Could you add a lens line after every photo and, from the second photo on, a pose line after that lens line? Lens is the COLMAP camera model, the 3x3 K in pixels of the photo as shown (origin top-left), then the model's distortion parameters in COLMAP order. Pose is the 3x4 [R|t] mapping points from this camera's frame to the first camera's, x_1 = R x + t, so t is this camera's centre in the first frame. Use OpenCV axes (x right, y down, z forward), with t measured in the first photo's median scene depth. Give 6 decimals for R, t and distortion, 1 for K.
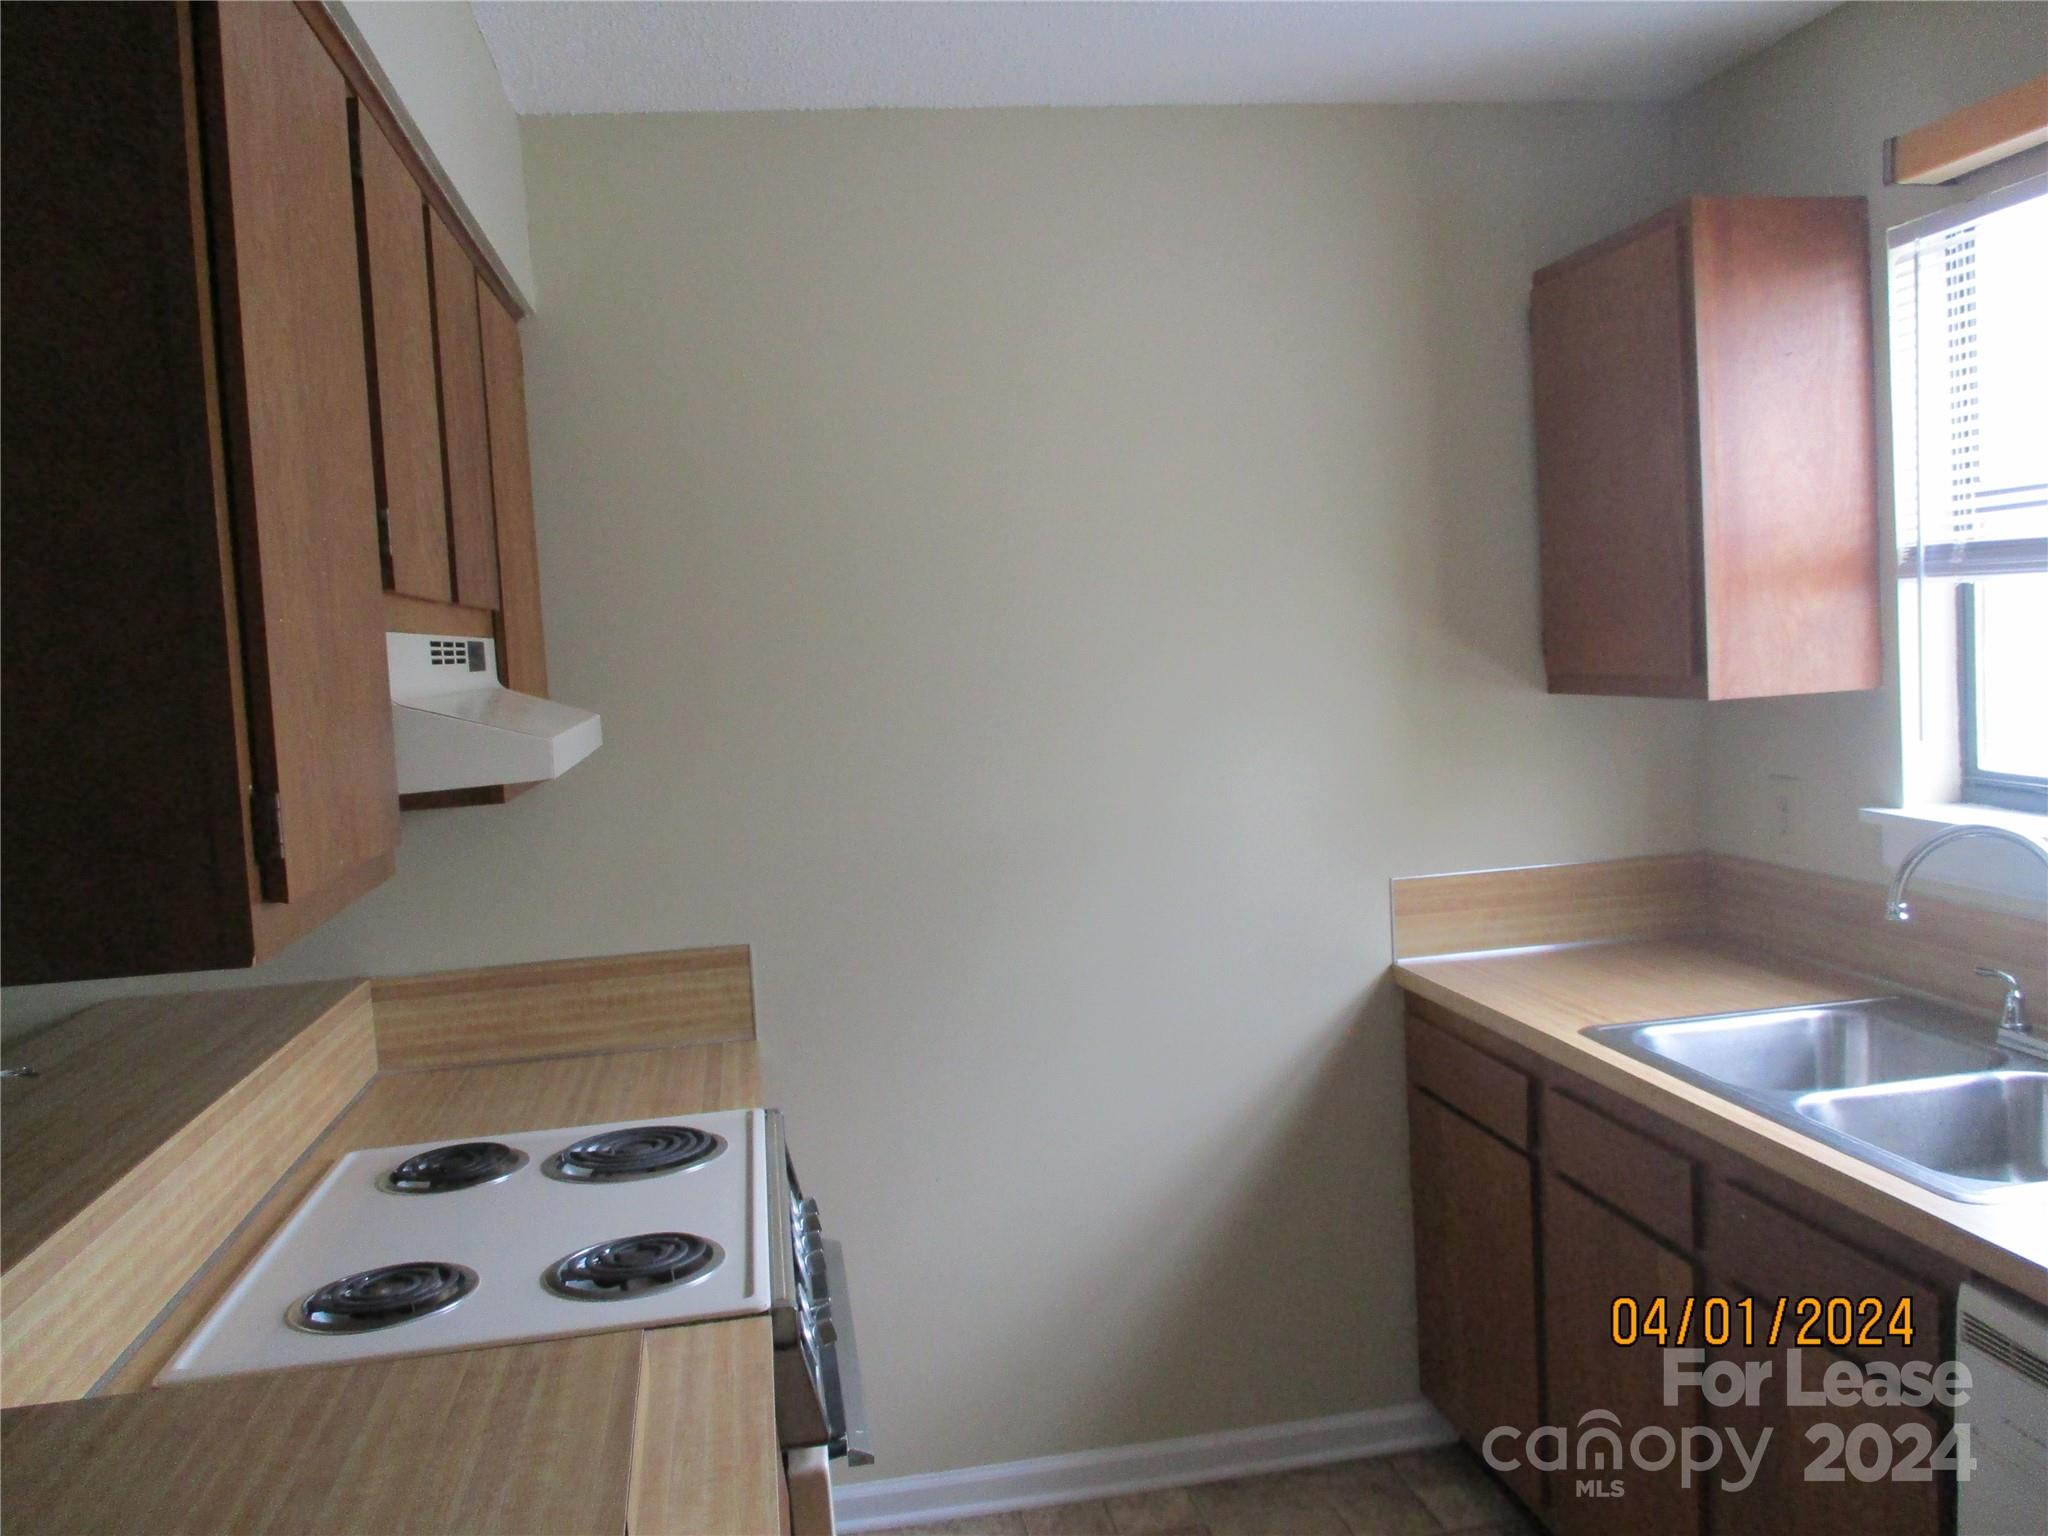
lens RADIAL K [[1700.4, 0, 1021.4], [0, 1700.4, 755.1], [0, 0, 1]] dist [-0.040473, 0.032112]
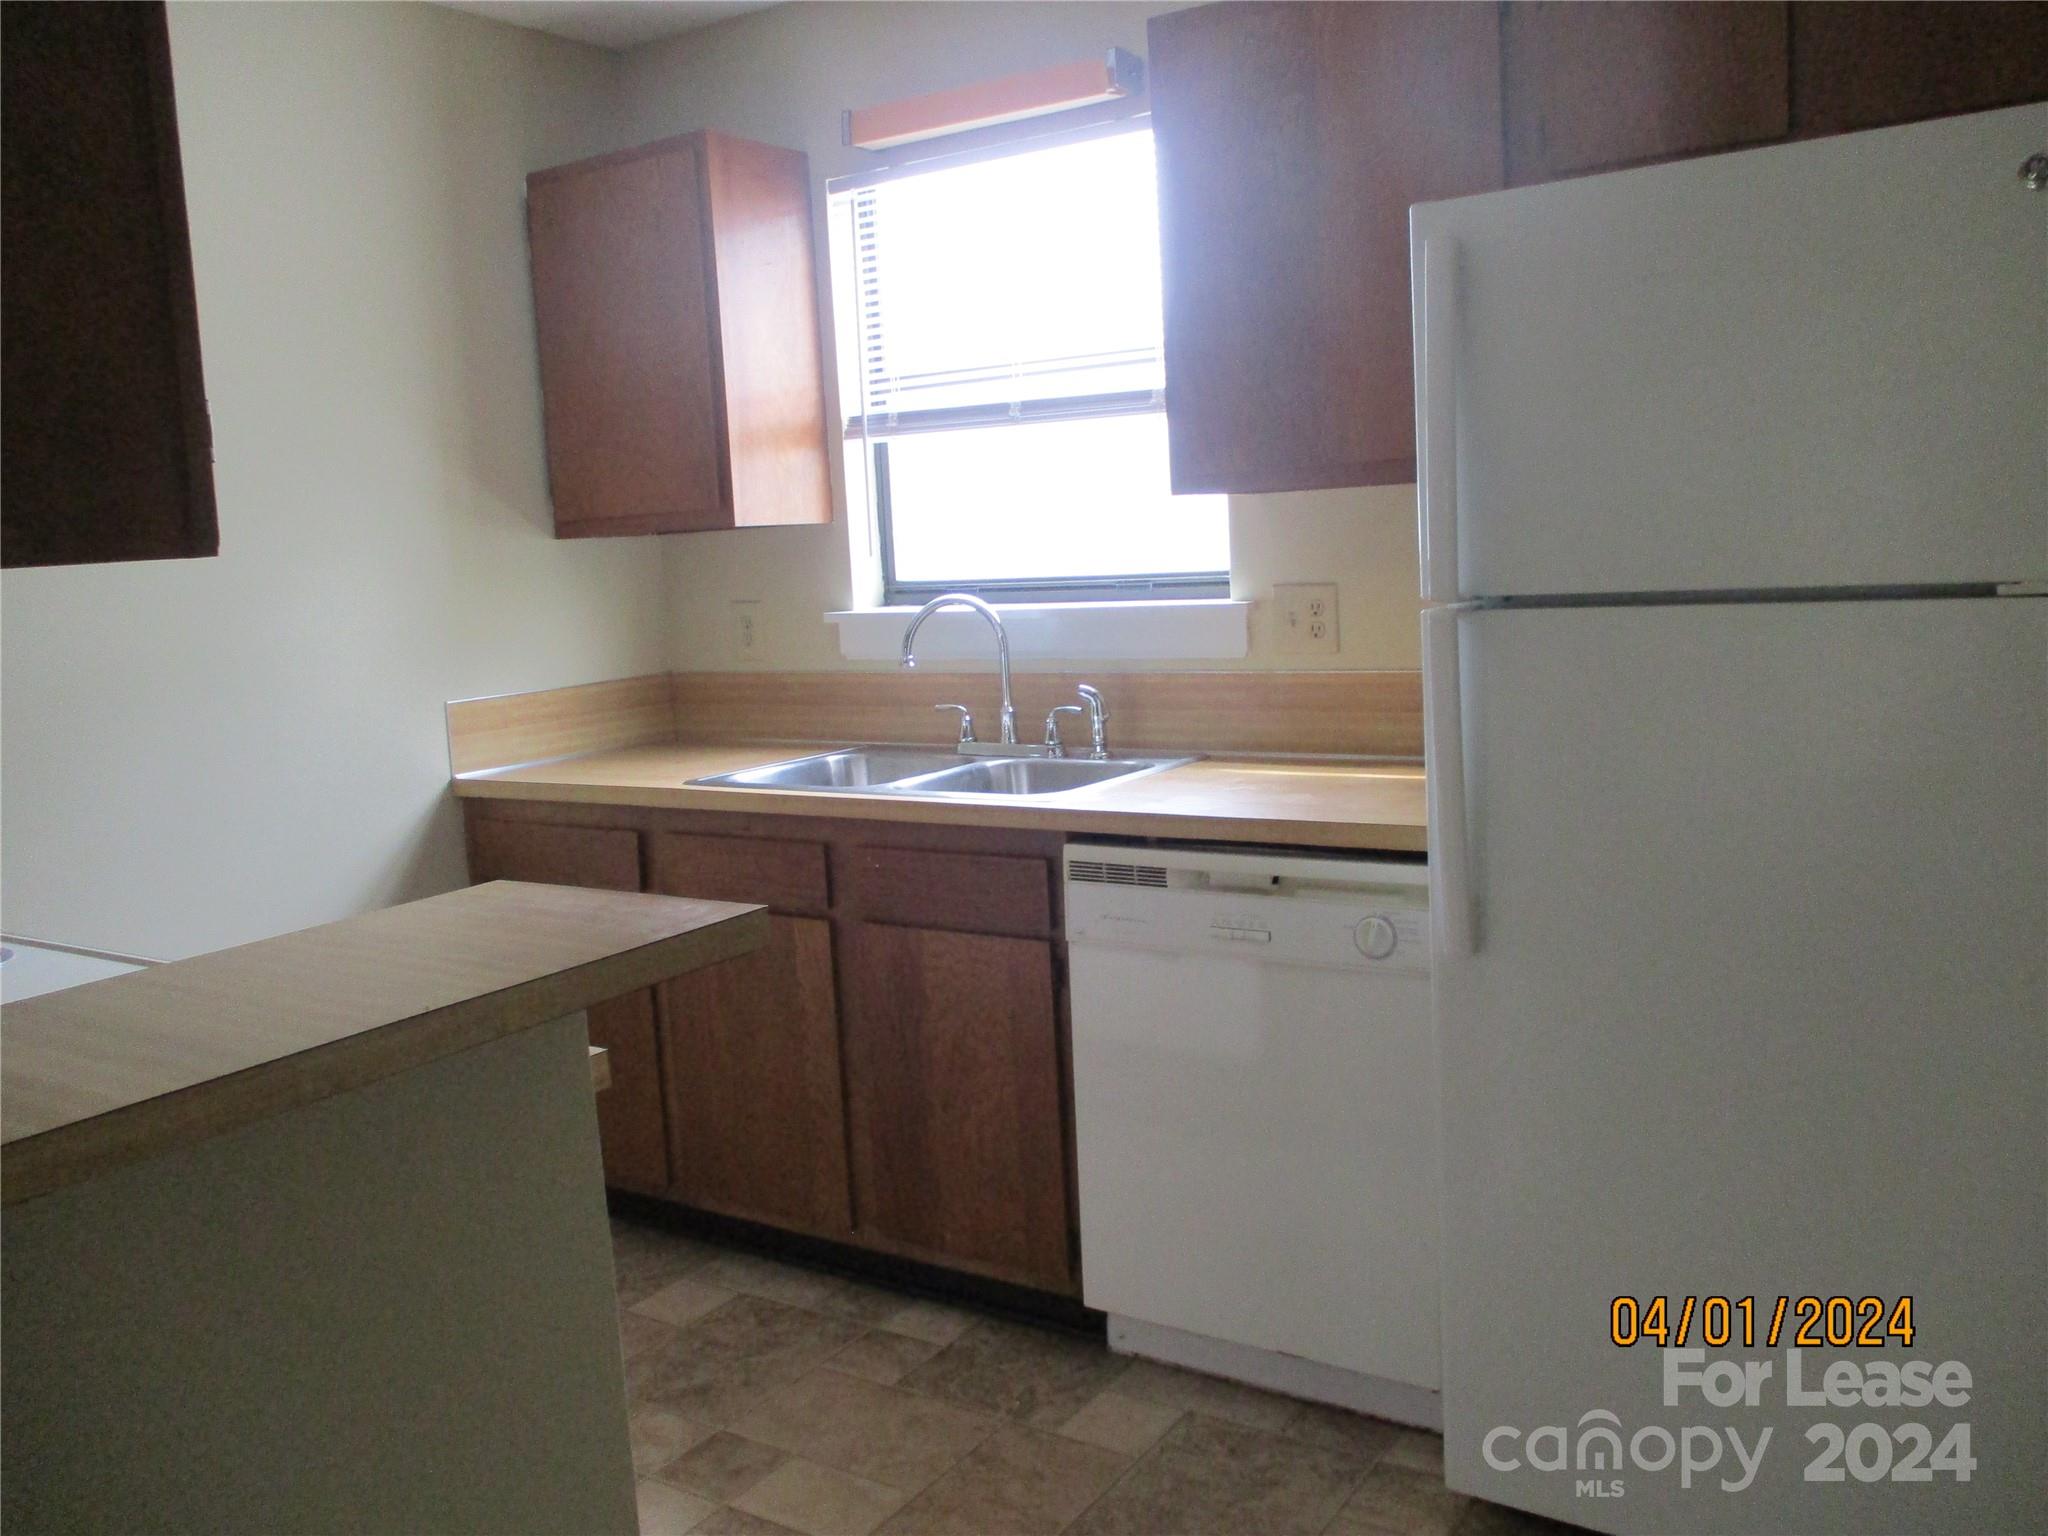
lens RADIAL K [[1700.4, 0, 1024.9], [0, 1700.4, 775.0], [0, 0, 1]] dist [-0.040473, 0.032112]
pose [[0.685182, -0.079445, 0.724027, -0.394144], [0.063715, 0.996761, 0.049074, 0.107035], [-0.725580, 0.012507, 0.688024, -0.048124]]
